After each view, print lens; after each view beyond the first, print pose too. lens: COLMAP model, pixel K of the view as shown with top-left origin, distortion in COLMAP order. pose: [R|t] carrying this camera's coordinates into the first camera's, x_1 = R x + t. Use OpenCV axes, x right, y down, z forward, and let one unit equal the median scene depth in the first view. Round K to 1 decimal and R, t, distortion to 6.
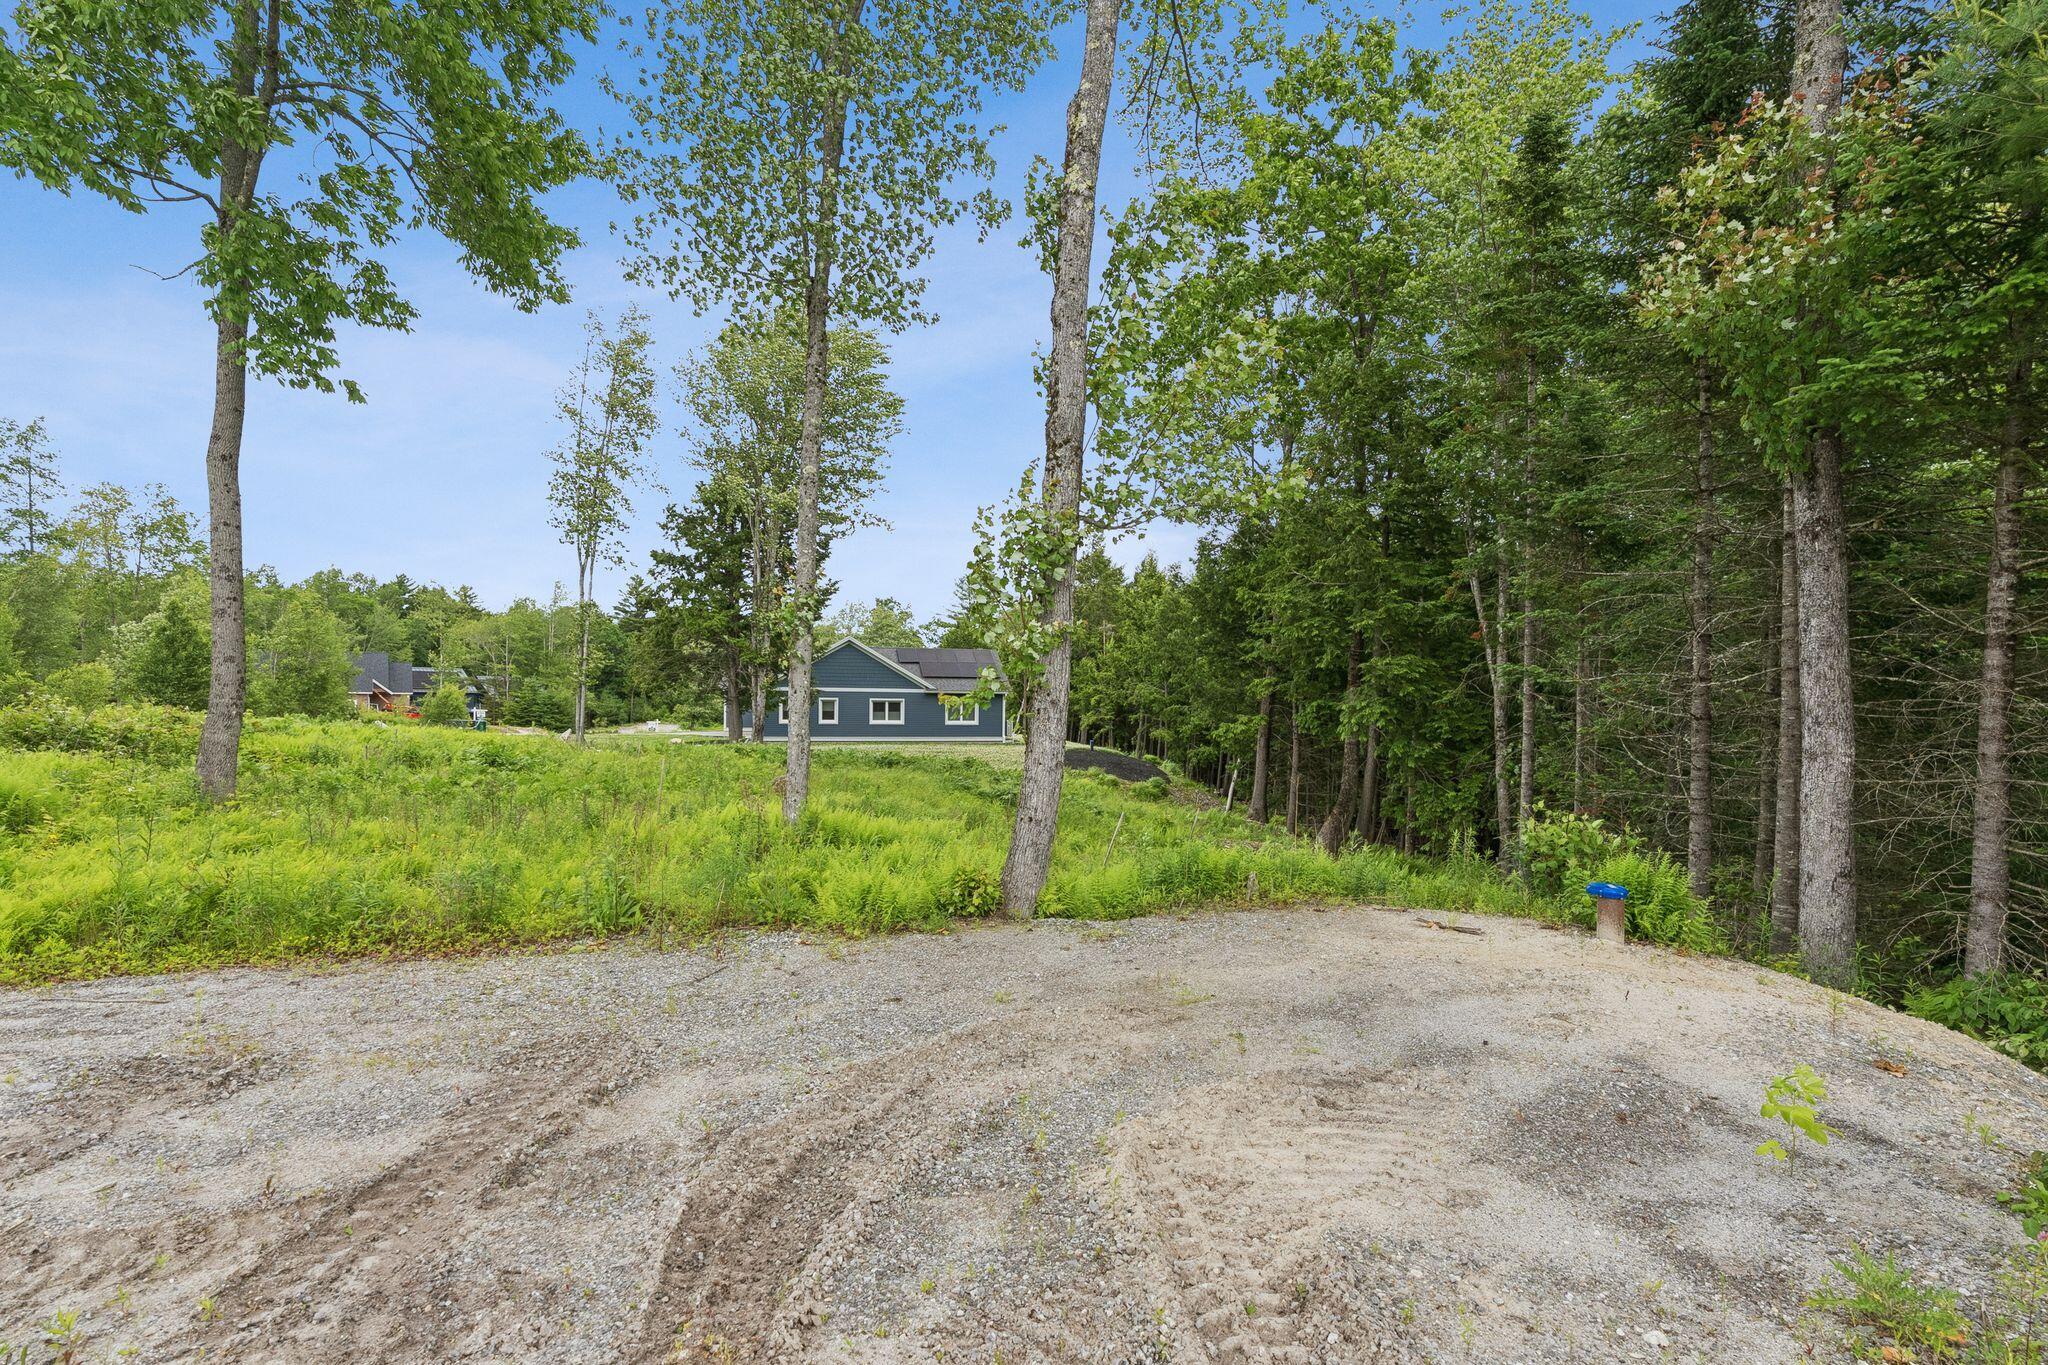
lens RADIAL K [[959.7, 0, 1063.4], [0, 959.7, 697.6], [0, 0, 1]] dist [-0.003660, -0.000154]
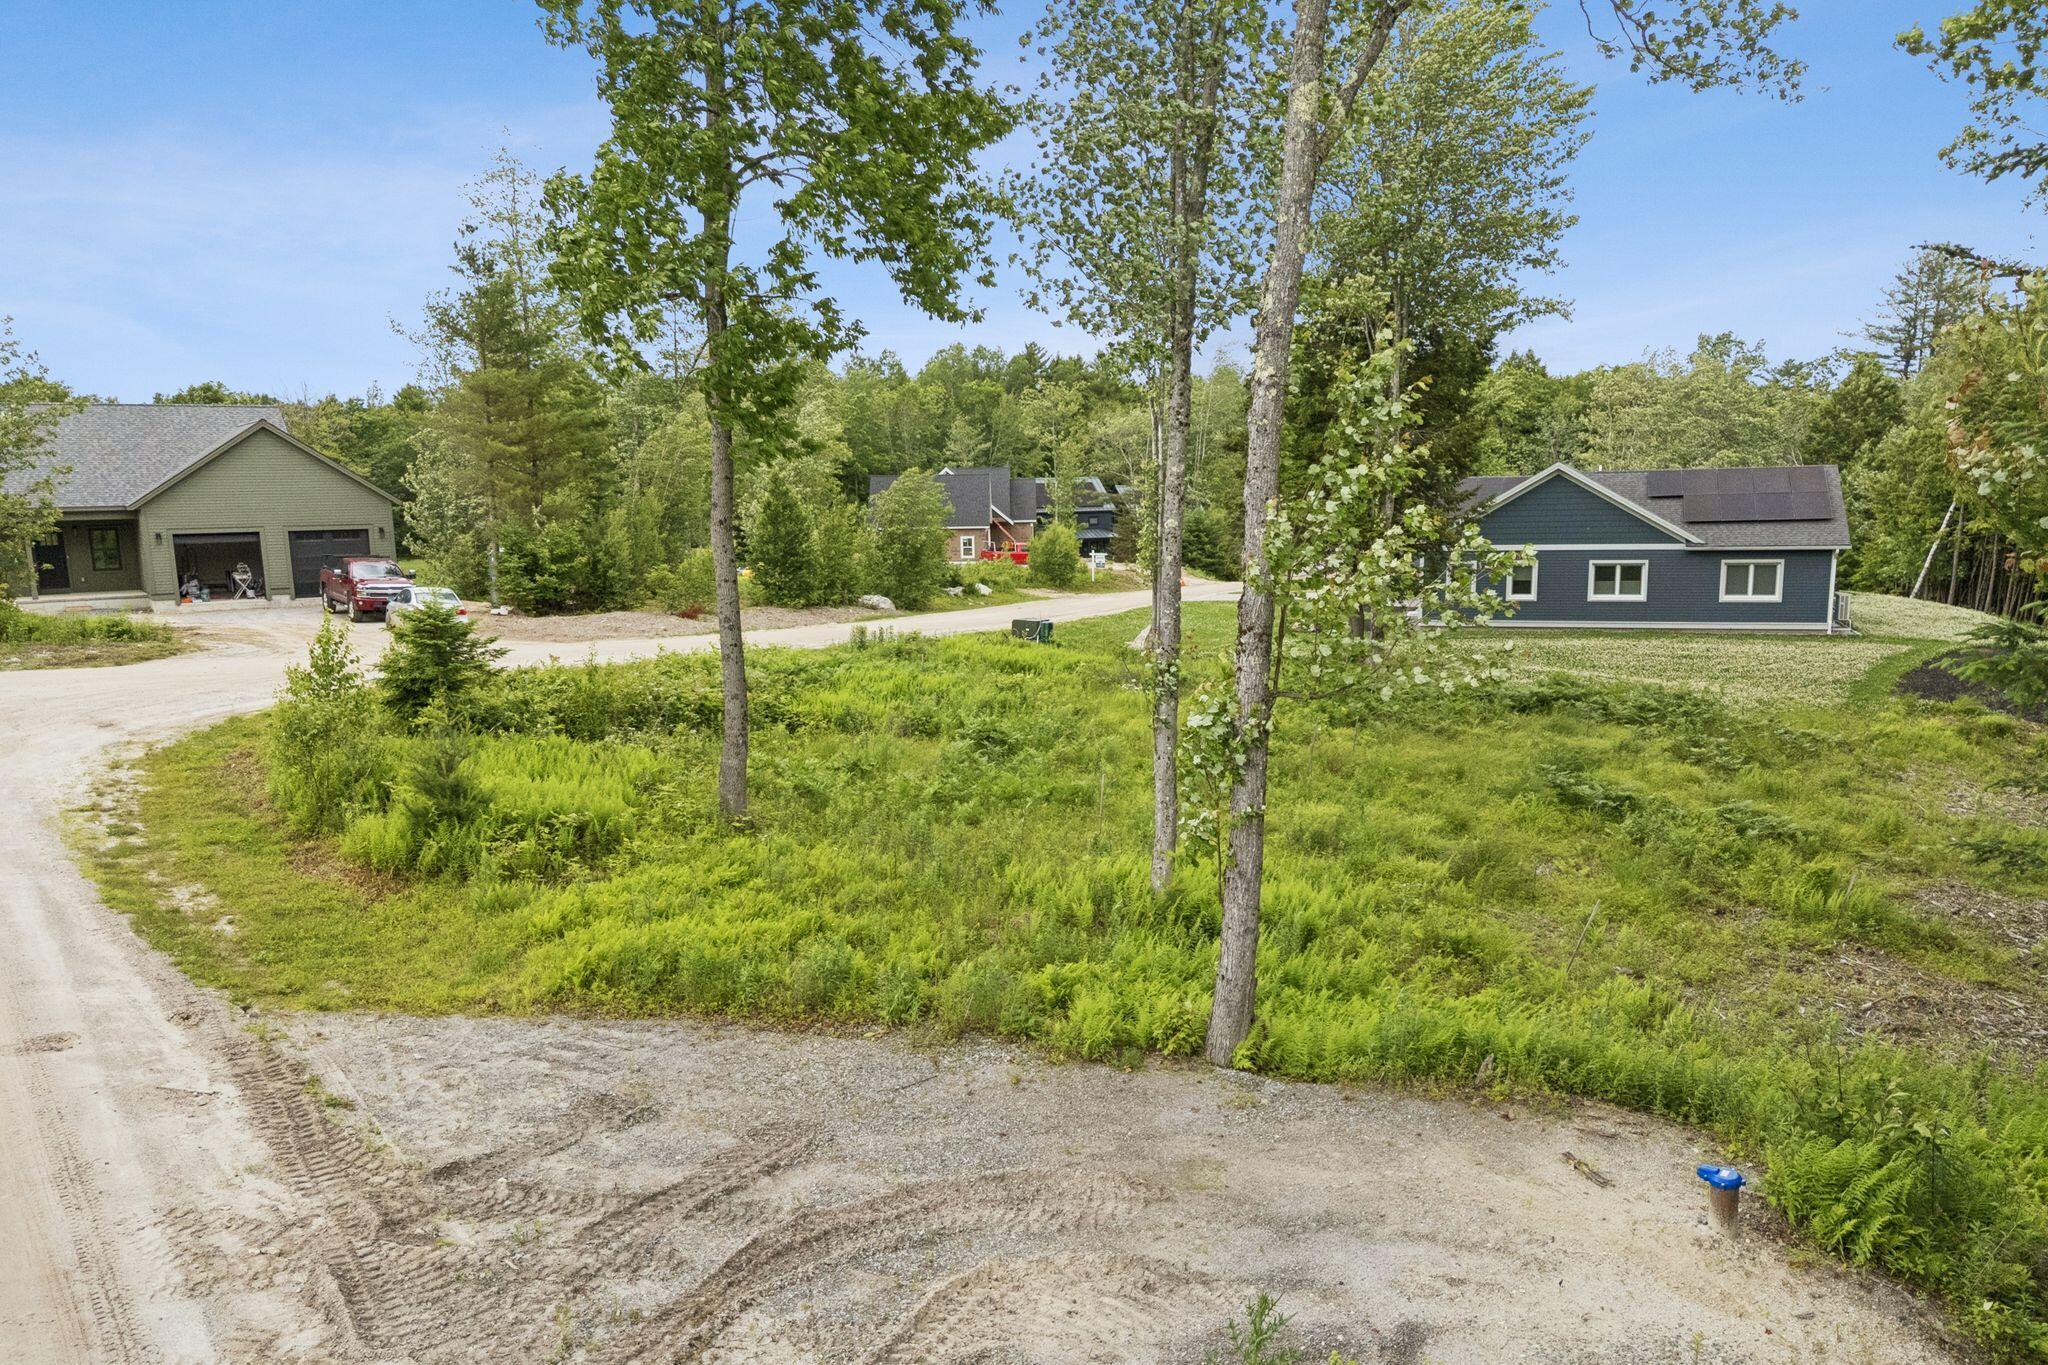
lens RADIAL K [[1503.2, 0, 1019.8], [0, 1503.2, 764.2], [0, 0, 1]] dist [0.077355, -0.065021]
pose [[0.816068, 0.077475, -0.572740, 0.473094], [0.023062, 0.985820, 0.166211, -0.256866], [0.577496, -0.148848, 0.802710, -0.288772]]
